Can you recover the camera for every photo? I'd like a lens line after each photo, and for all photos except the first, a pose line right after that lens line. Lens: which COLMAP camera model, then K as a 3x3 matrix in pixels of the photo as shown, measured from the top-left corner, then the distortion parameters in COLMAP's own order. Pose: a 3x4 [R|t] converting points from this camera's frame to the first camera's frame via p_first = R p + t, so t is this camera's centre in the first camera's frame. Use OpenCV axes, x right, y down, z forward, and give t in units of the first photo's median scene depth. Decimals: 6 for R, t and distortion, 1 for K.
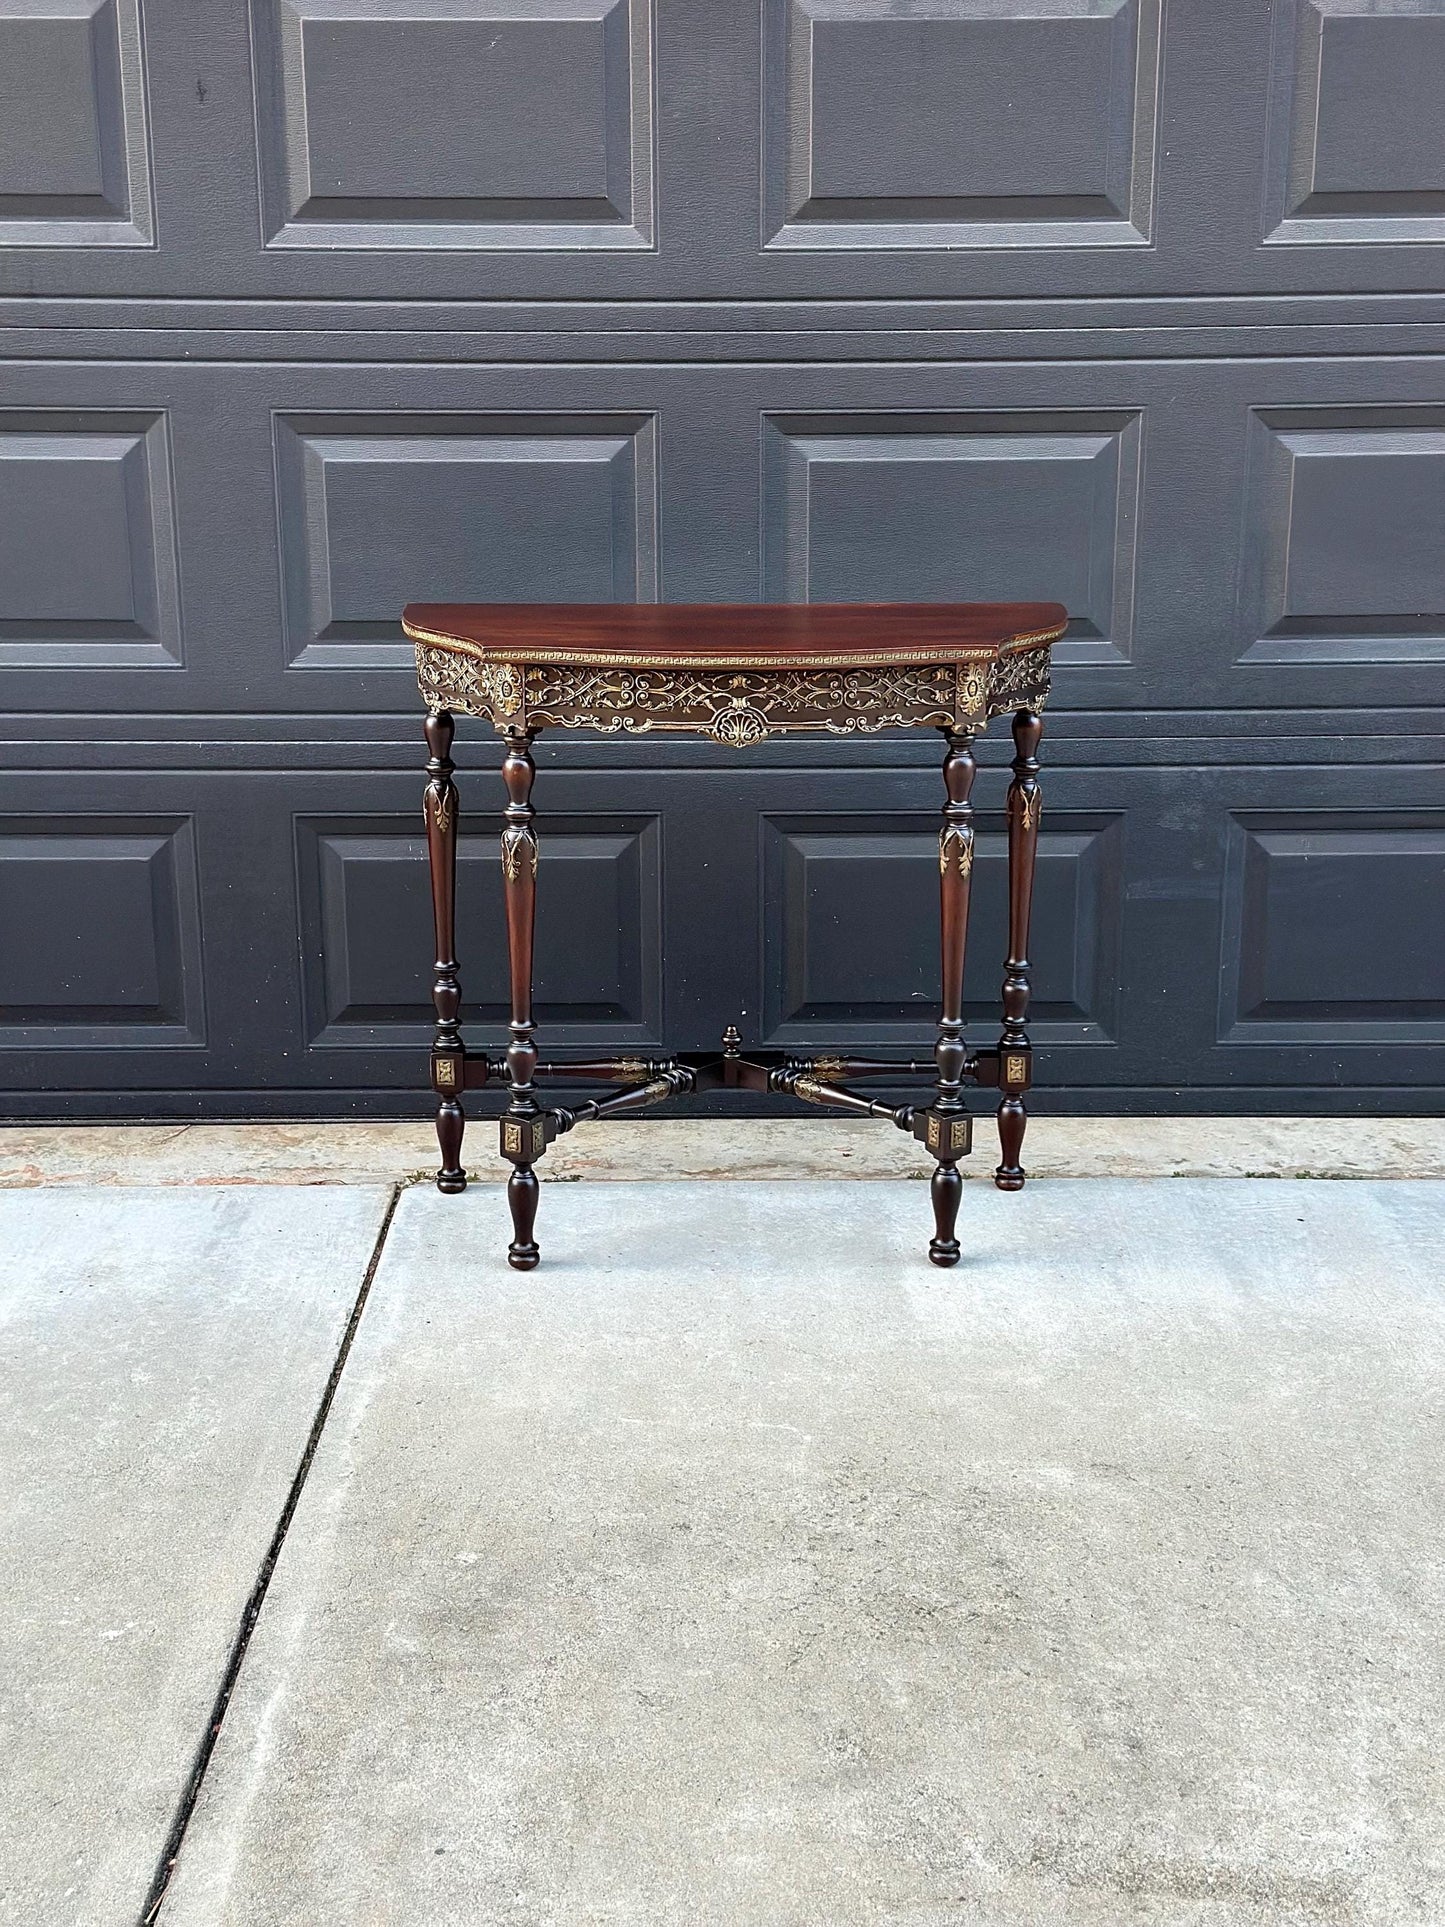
lens RADIAL K [[2711.0, 0, 721.5], [0, 2711.0, 972.3], [0, 0, 1]] dist [0.178744, -0.297083]
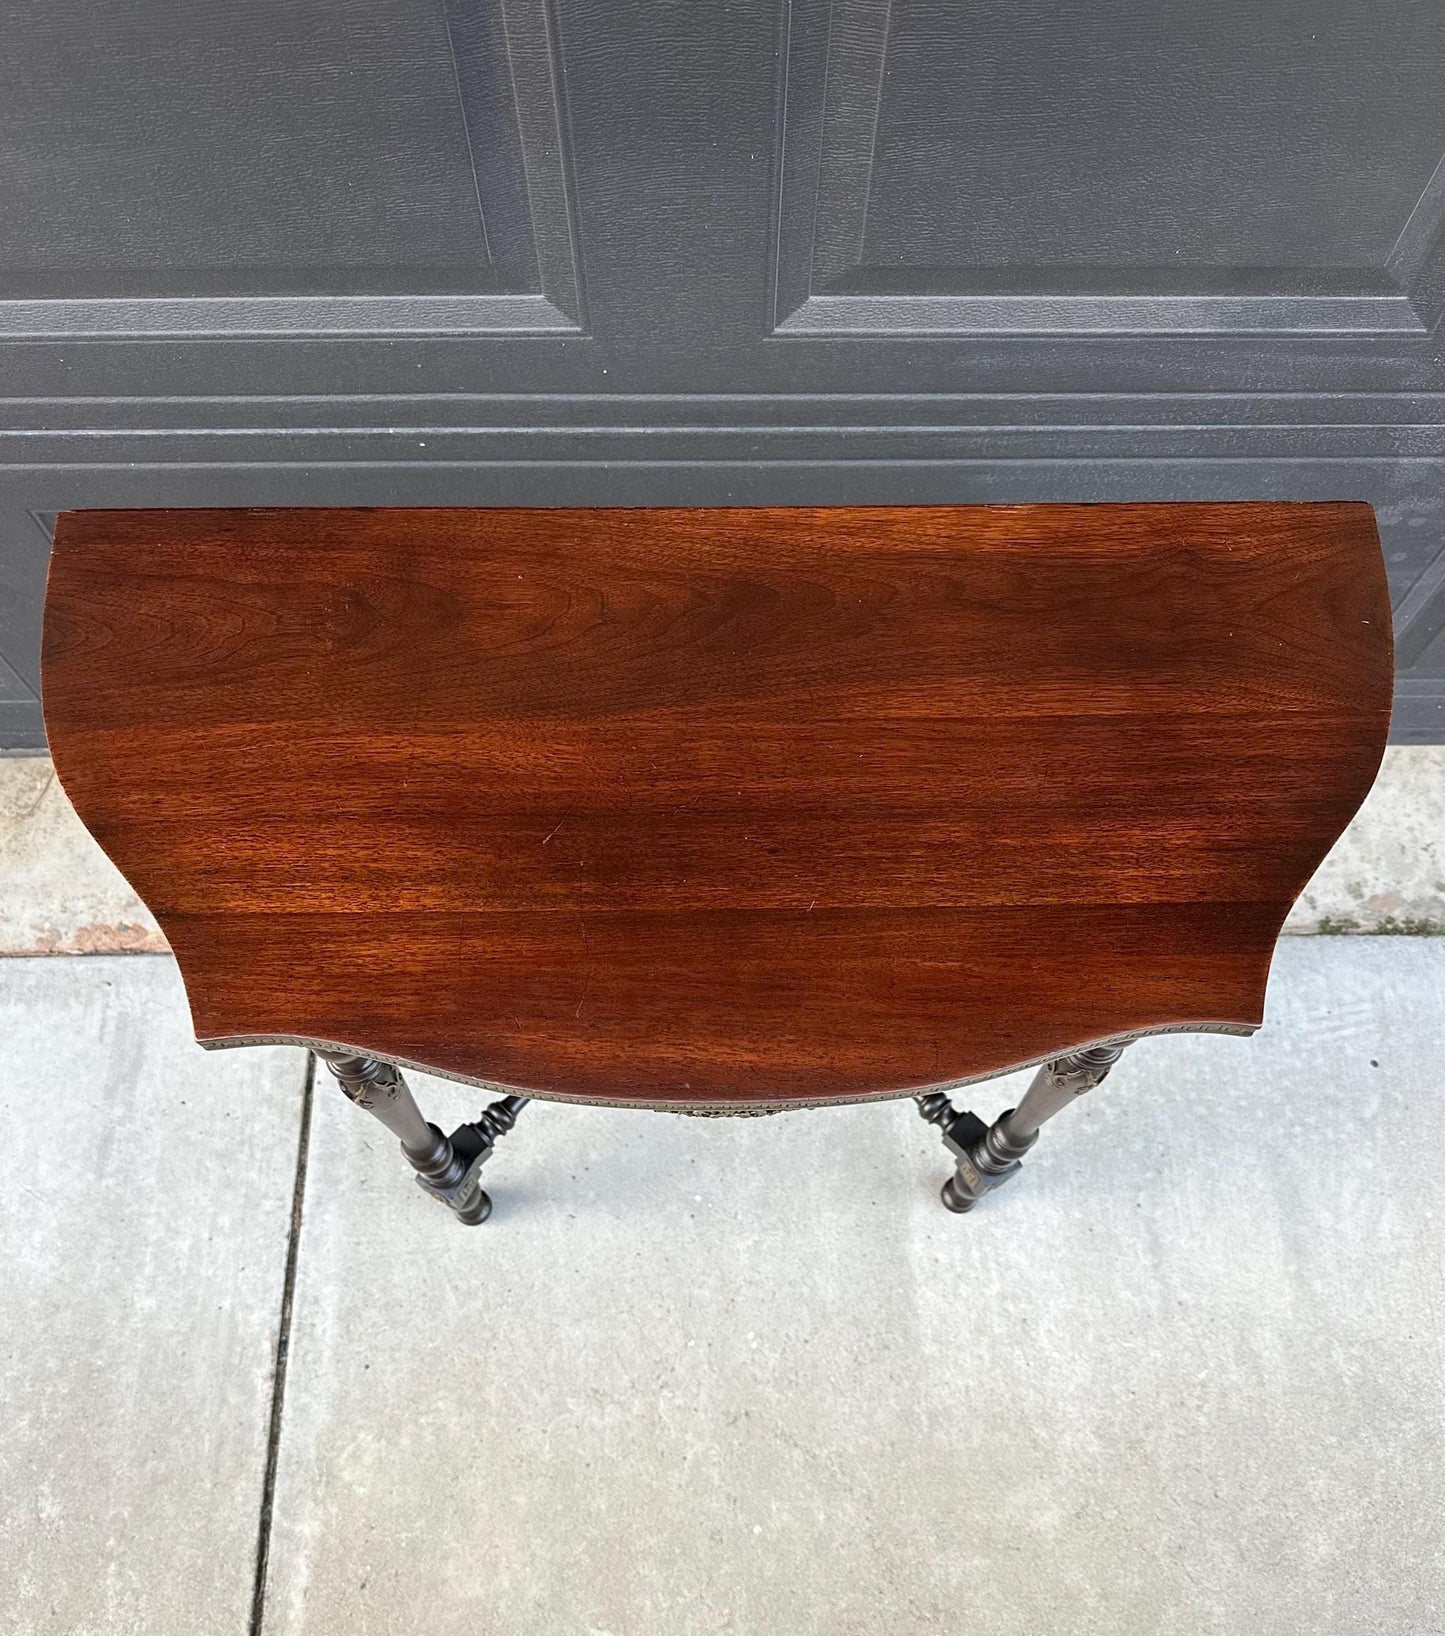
lens RADIAL K [[1432.0, 0, 733.6], [0, 1432.0, 1003.6], [0, 0, 1]] dist [0.154307, -0.358443]
pose [[0.999861, -0.000263, 0.016699, 0.002383], [-0.013628, 0.565157, 0.824871, -0.311431], [-0.009654, -0.824983, 0.565074, 0.798919]]
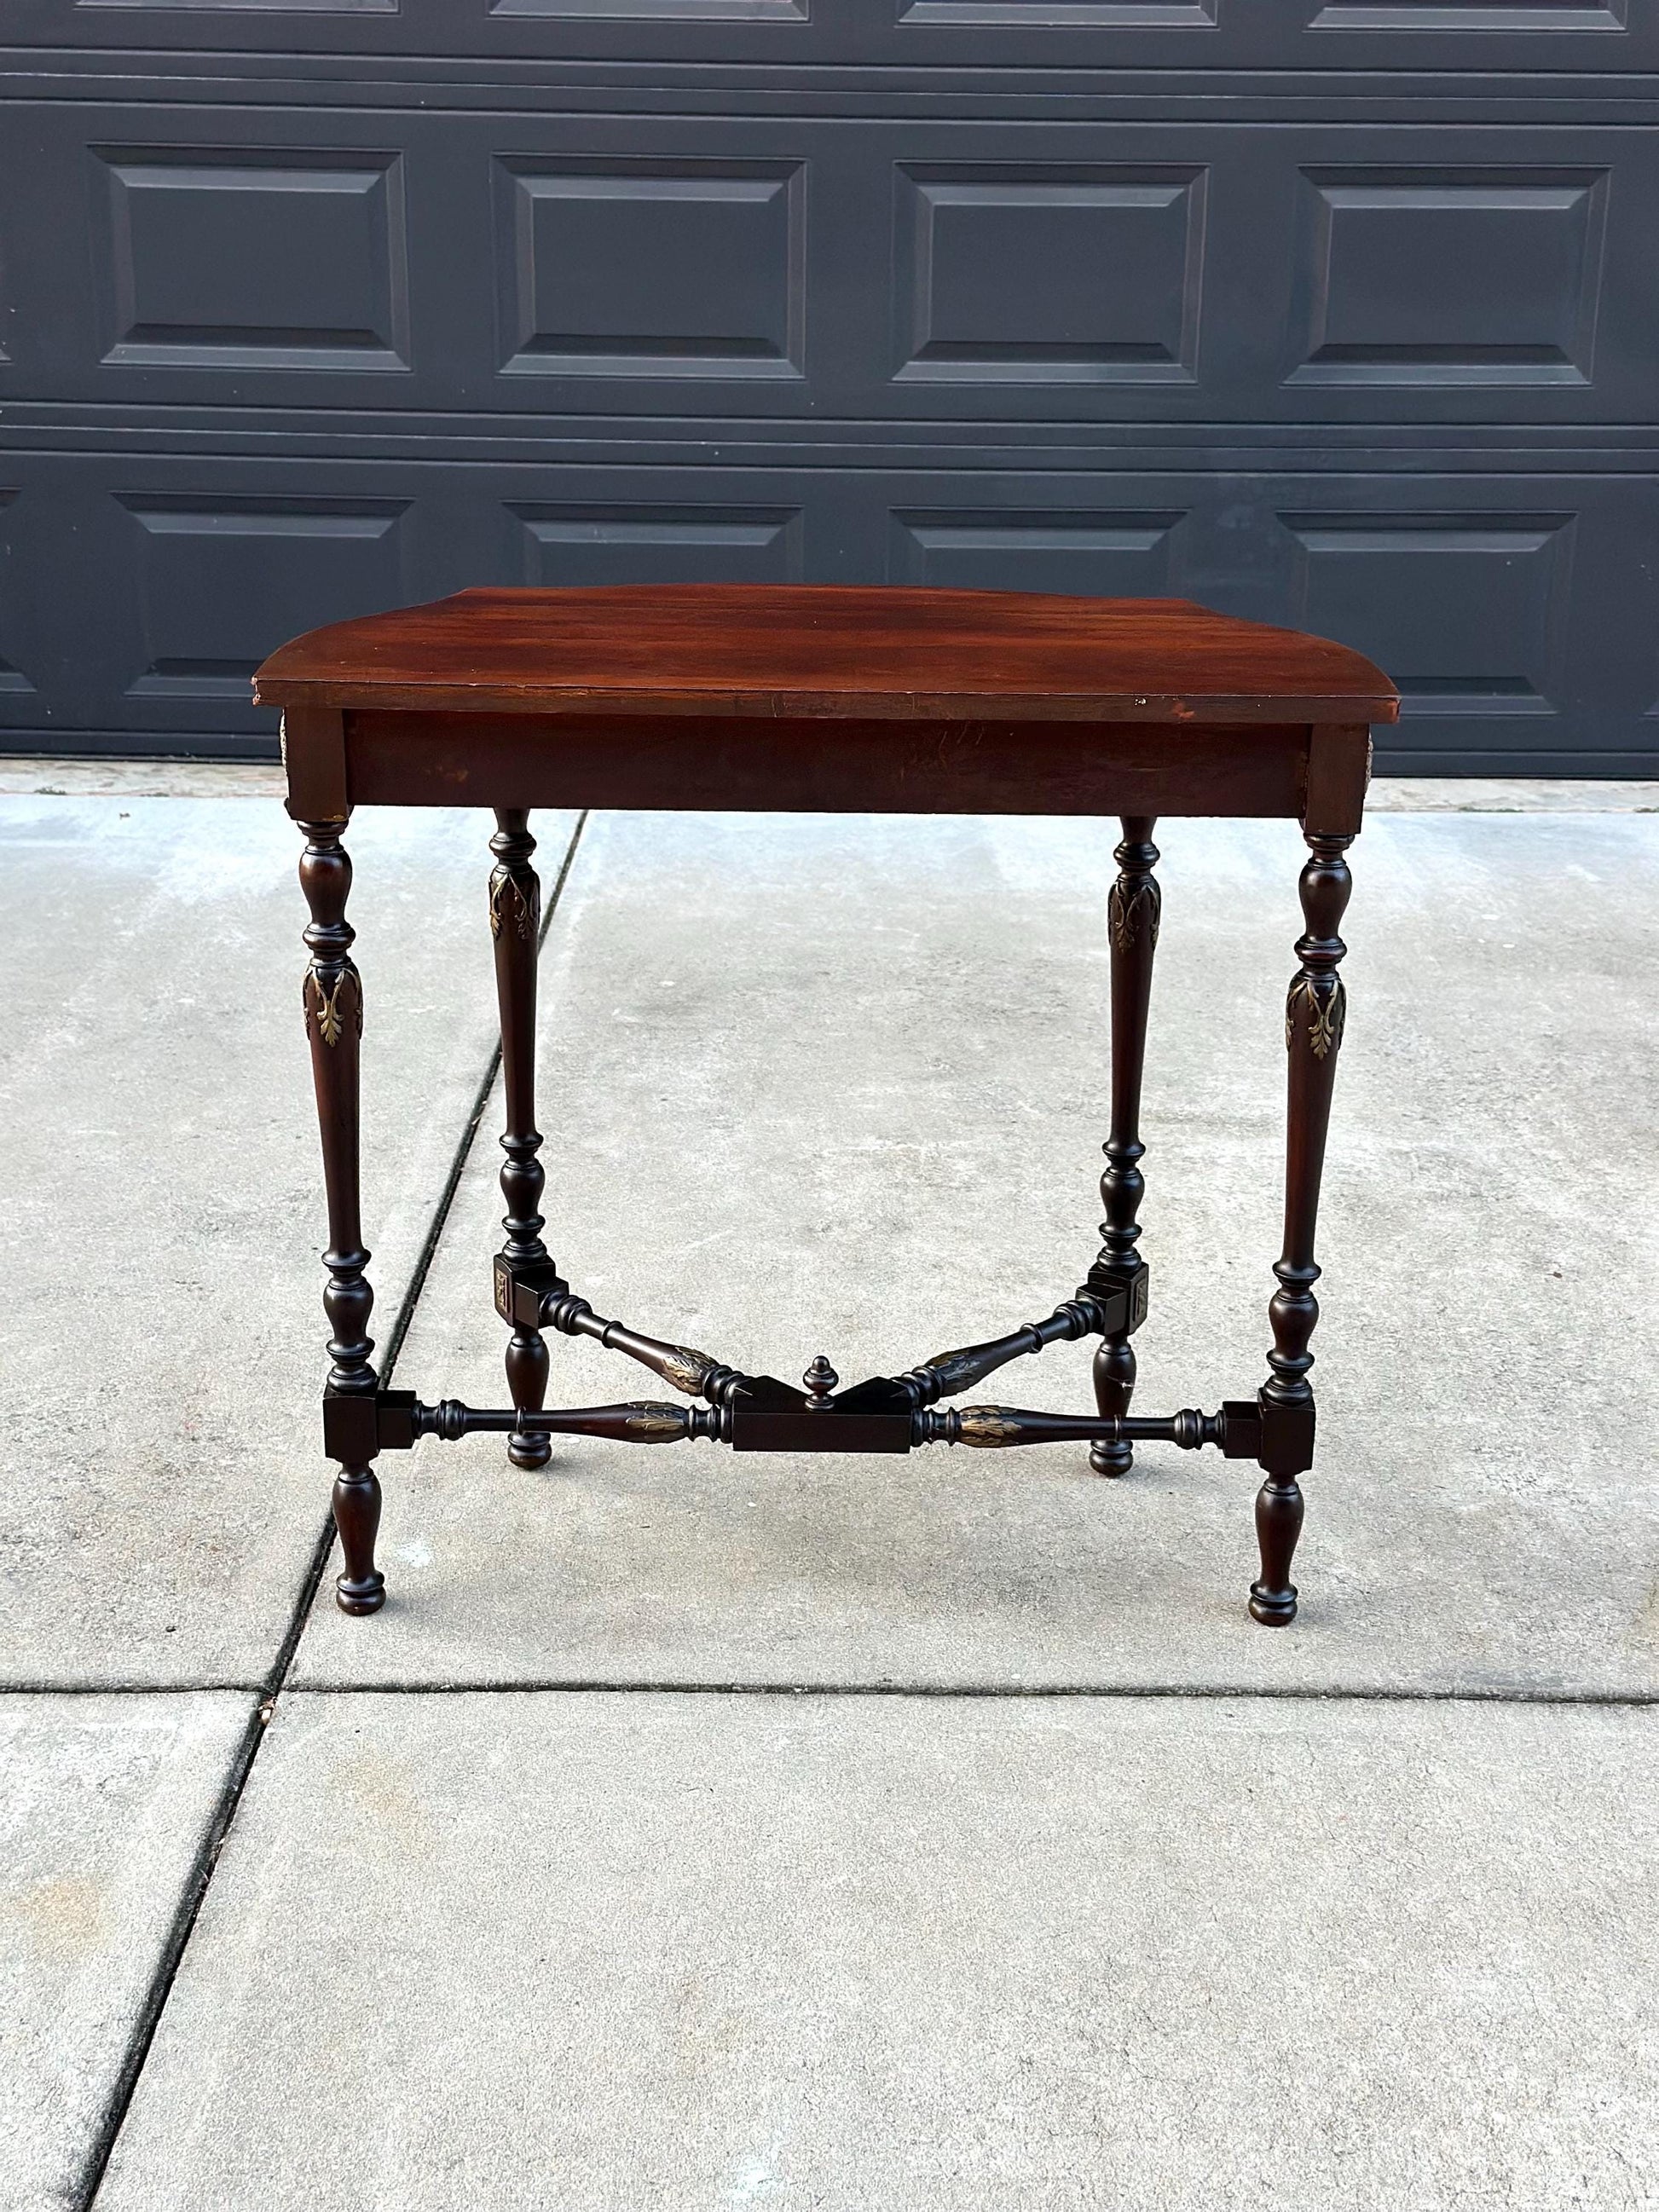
lens RADIAL K [[3129.4, 0, 842.3], [0, 3129.4, 1116.1], [0, 0, 1]] dist [0.177488, -0.248113]
pose [[0.999842, 0.016527, 0.006560, -0.011589], [-0.016805, 0.998853, 0.044842, 0.167650], [-0.005812, -0.044945, 0.998973, -0.459765]]
